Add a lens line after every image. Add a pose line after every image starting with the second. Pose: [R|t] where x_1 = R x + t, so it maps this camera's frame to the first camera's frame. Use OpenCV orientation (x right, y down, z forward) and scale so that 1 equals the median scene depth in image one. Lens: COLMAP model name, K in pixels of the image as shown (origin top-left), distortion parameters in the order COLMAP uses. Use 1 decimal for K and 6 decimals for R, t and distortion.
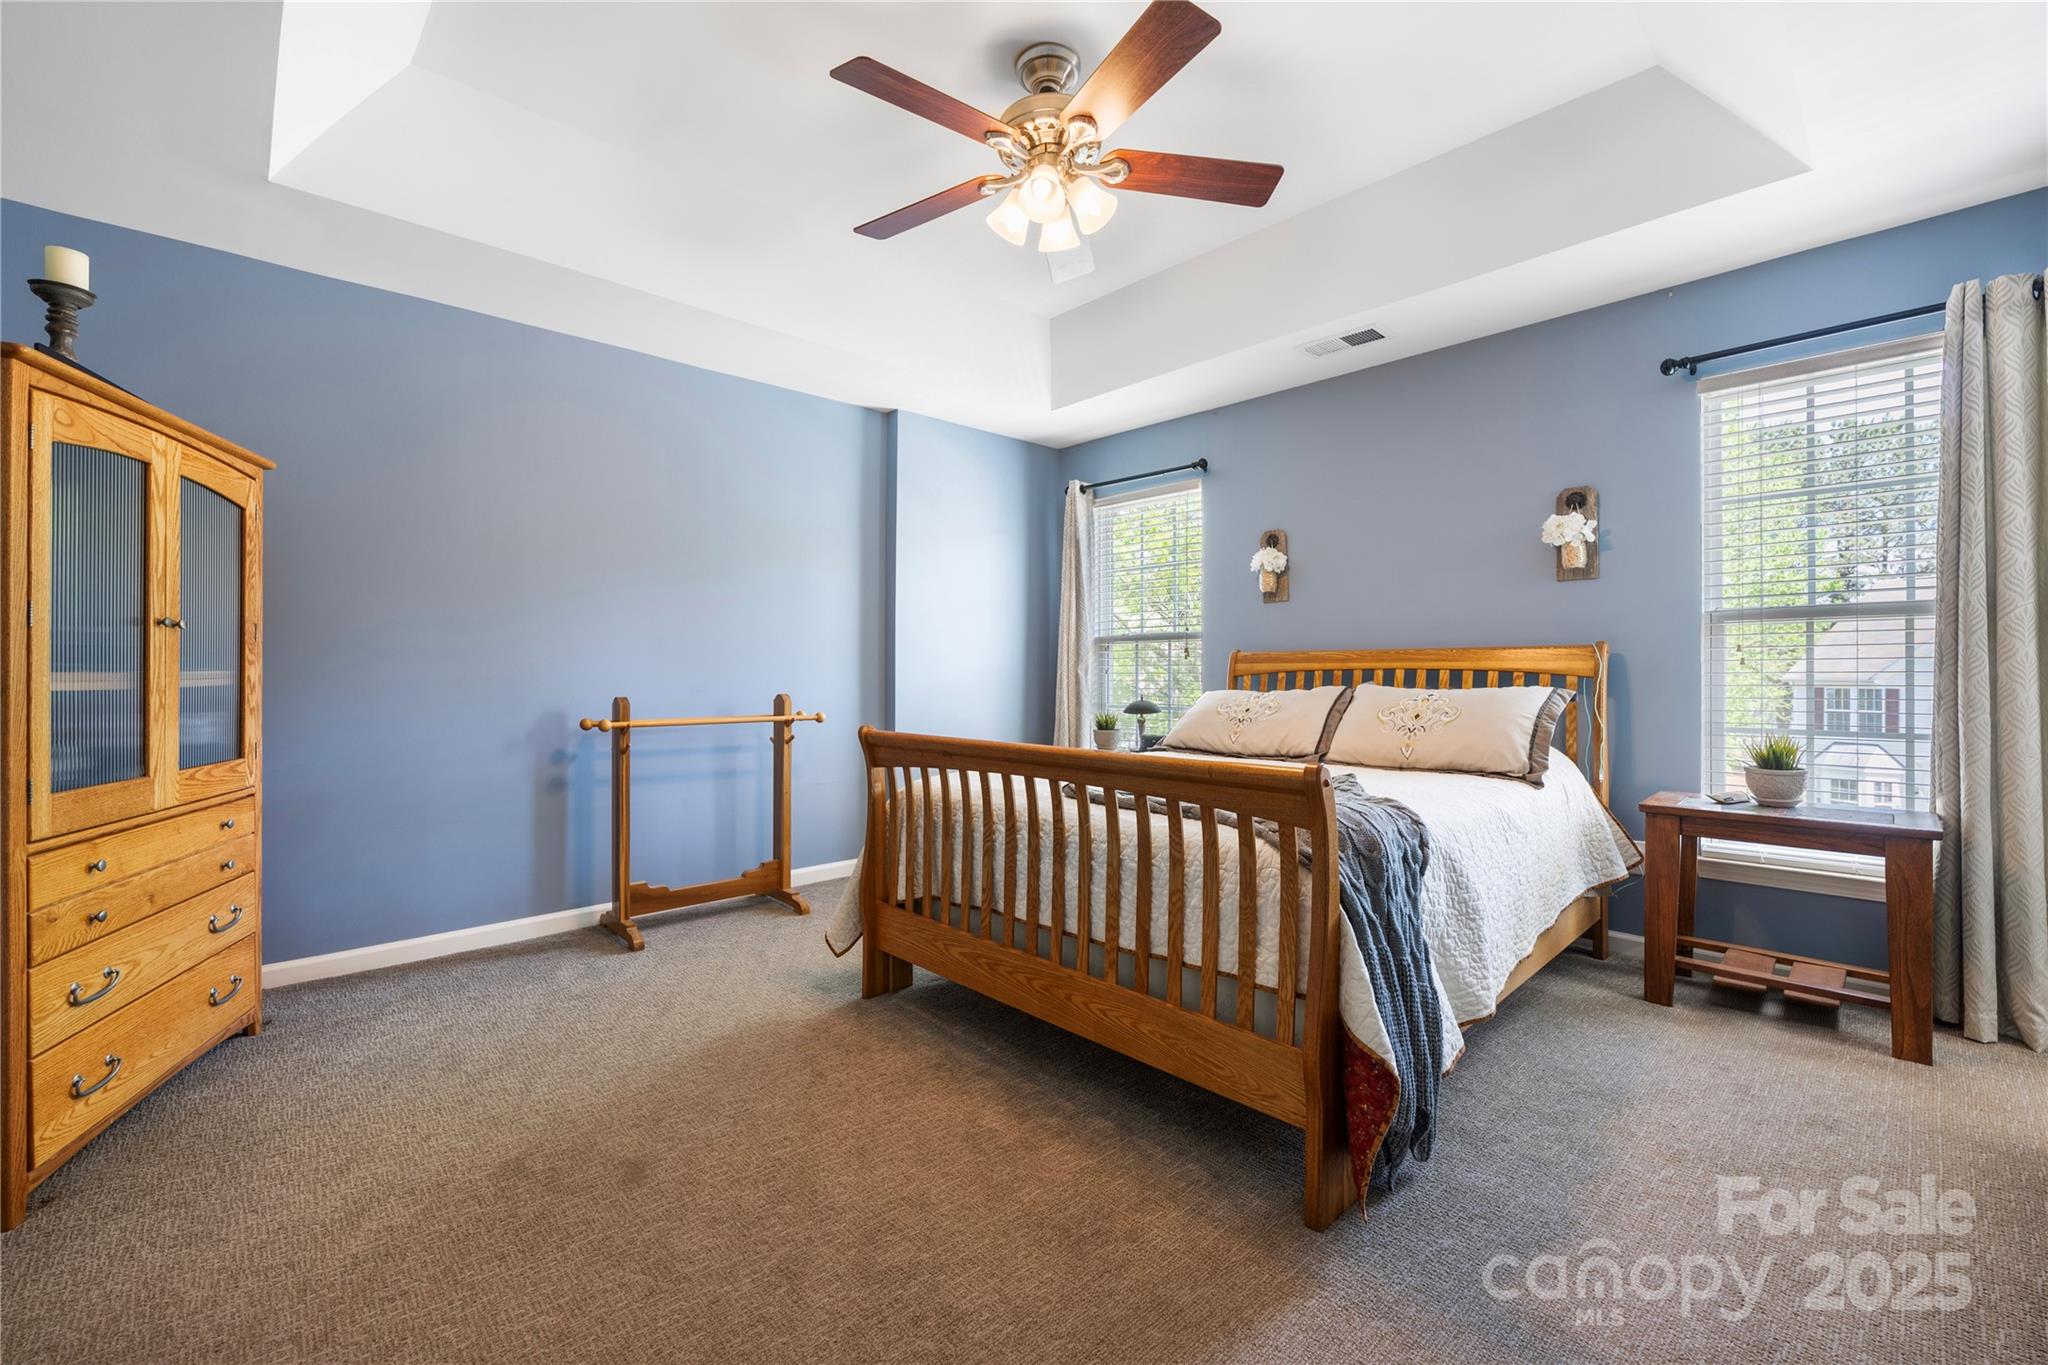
lens RADIAL K [[831.1, 0, 1028.0], [0, 831.1, 690.1], [0, 0, 1]] dist [-0.000829, -0.000027]
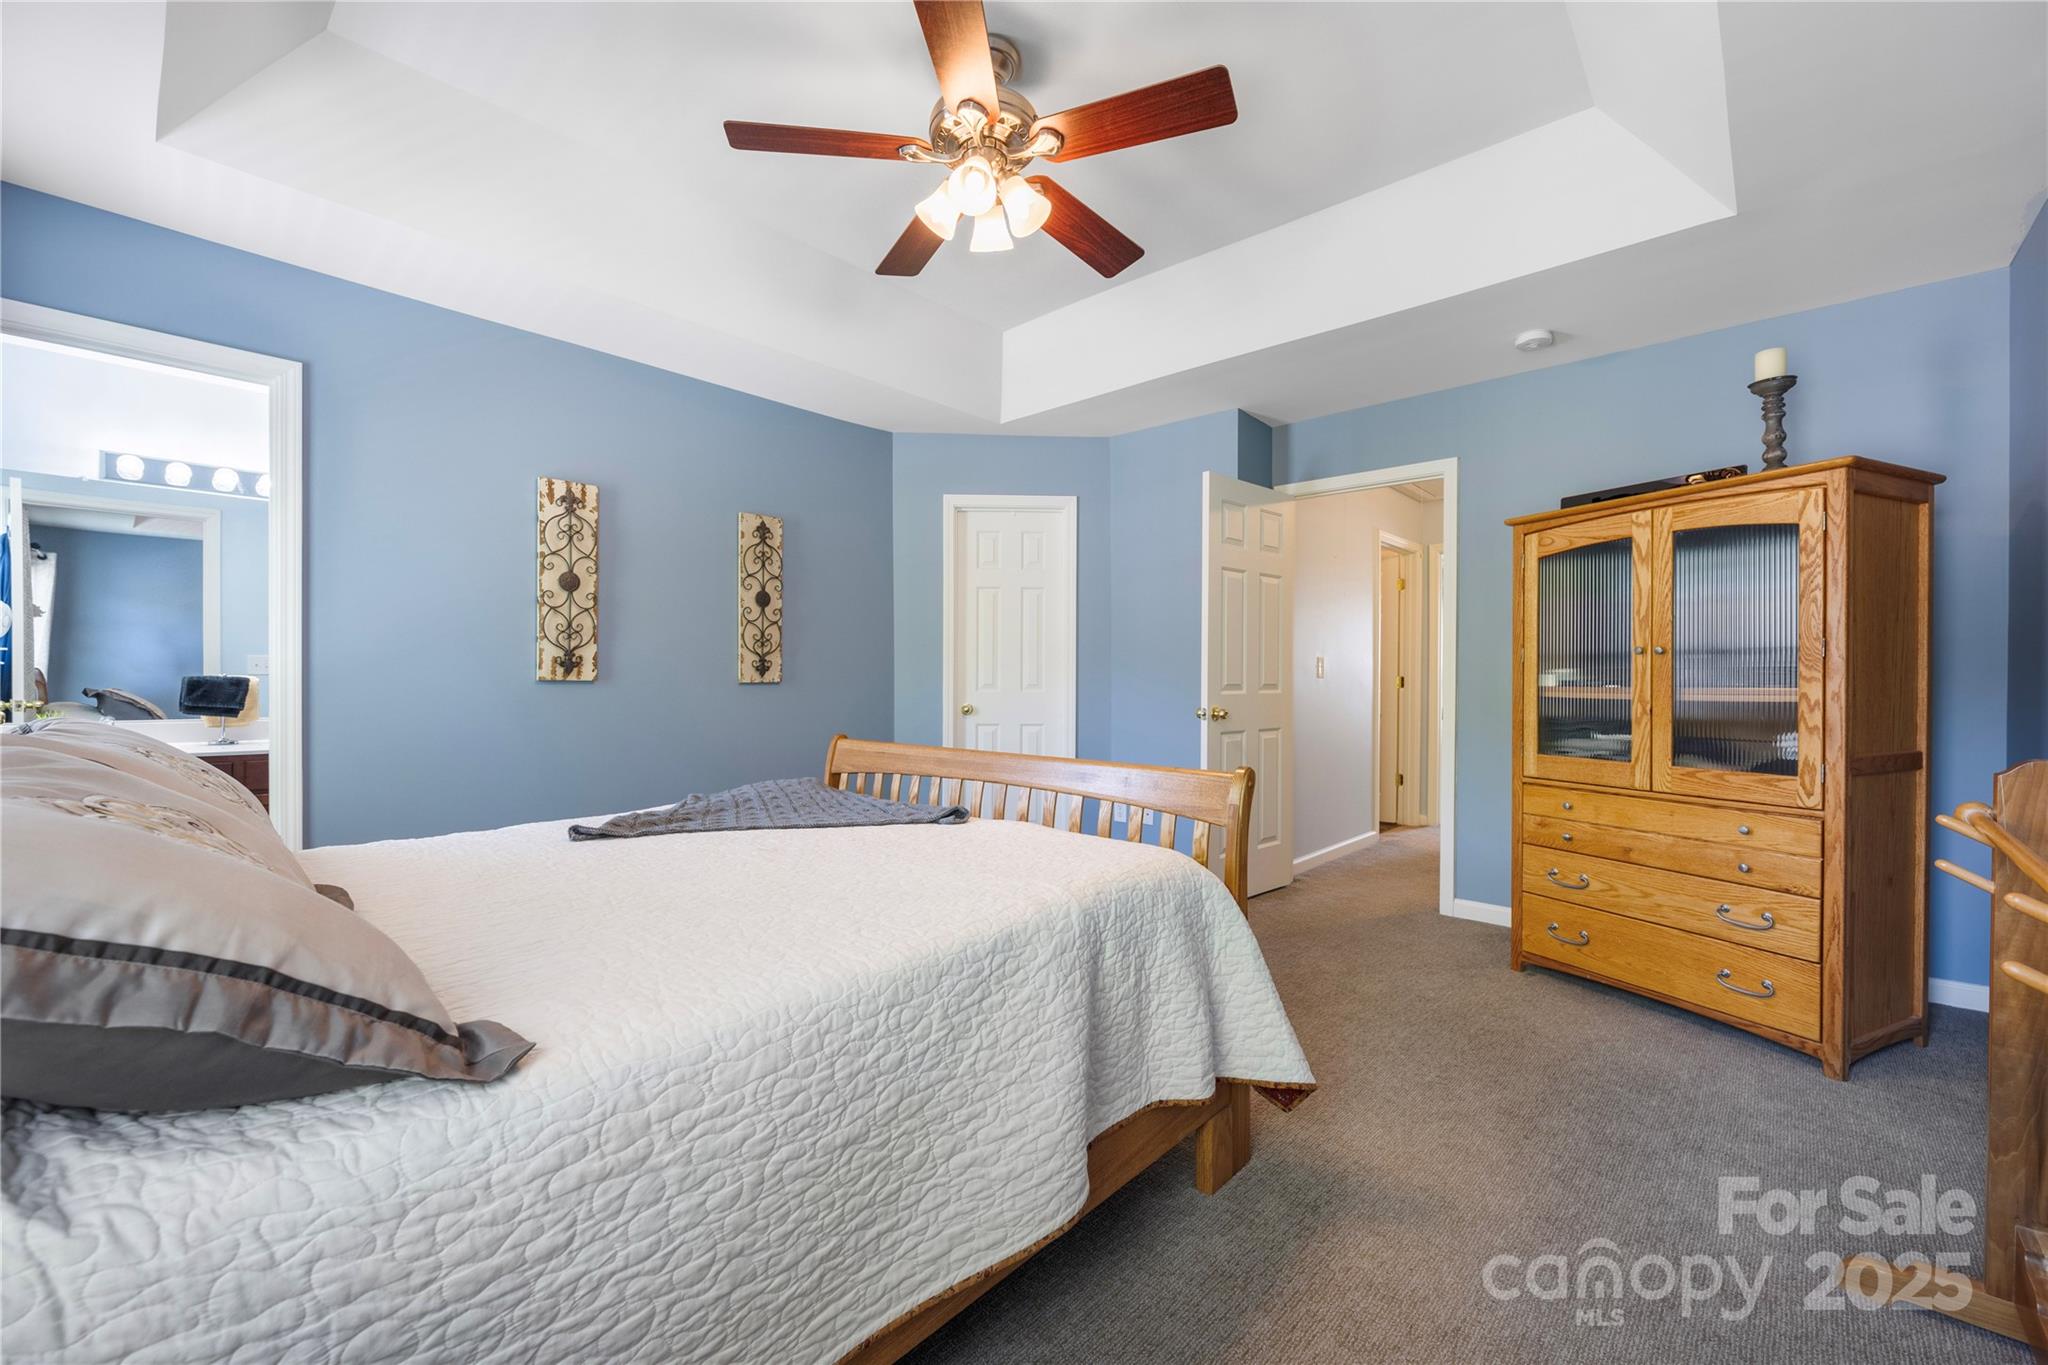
lens RADIAL K [[831.1, 0, 1028.0], [0, 831.1, 690.1], [0, 0, 1]] dist [-0.000829, -0.000027]
pose [[-0.997772, 0.000770, -0.066713, 0.016363], [-0.001622, 0.999358, 0.035786, -0.035347], [0.066697, 0.035815, -0.997130, 1.271410]]
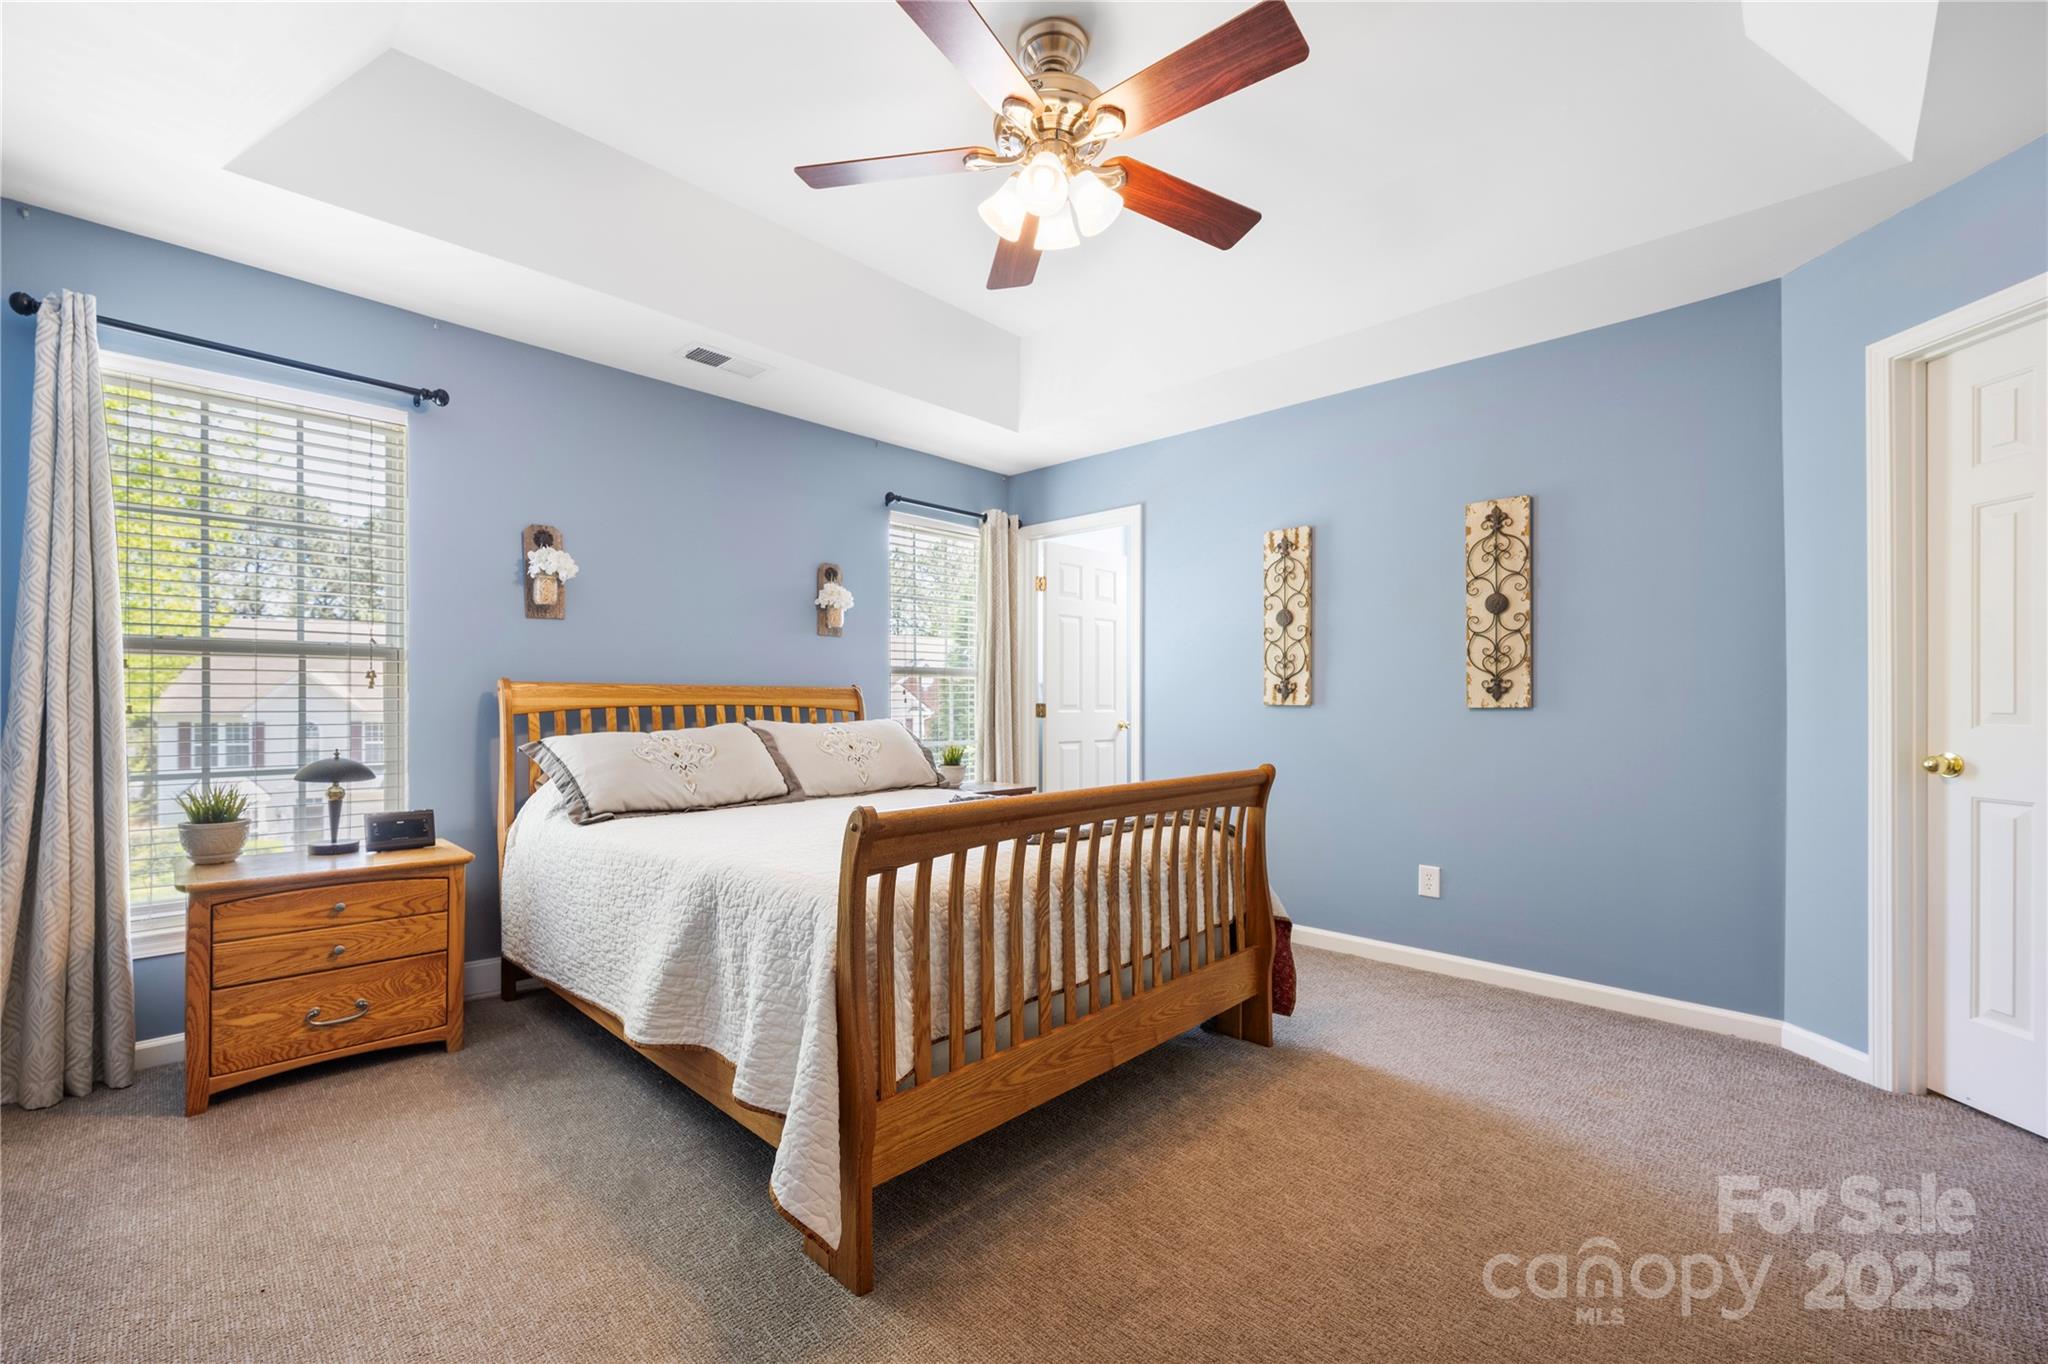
lens RADIAL K [[827.1, 0, 1030.7], [0, 827.1, 721.2], [0, 0, 1]] dist [-0.017361, -0.000093]
pose [[-0.039407, -0.016673, 0.999084, -0.562070], [0.020517, 0.999636, 0.017492, -0.016522], [-0.999013, 0.021187, -0.039050, 0.677076]]
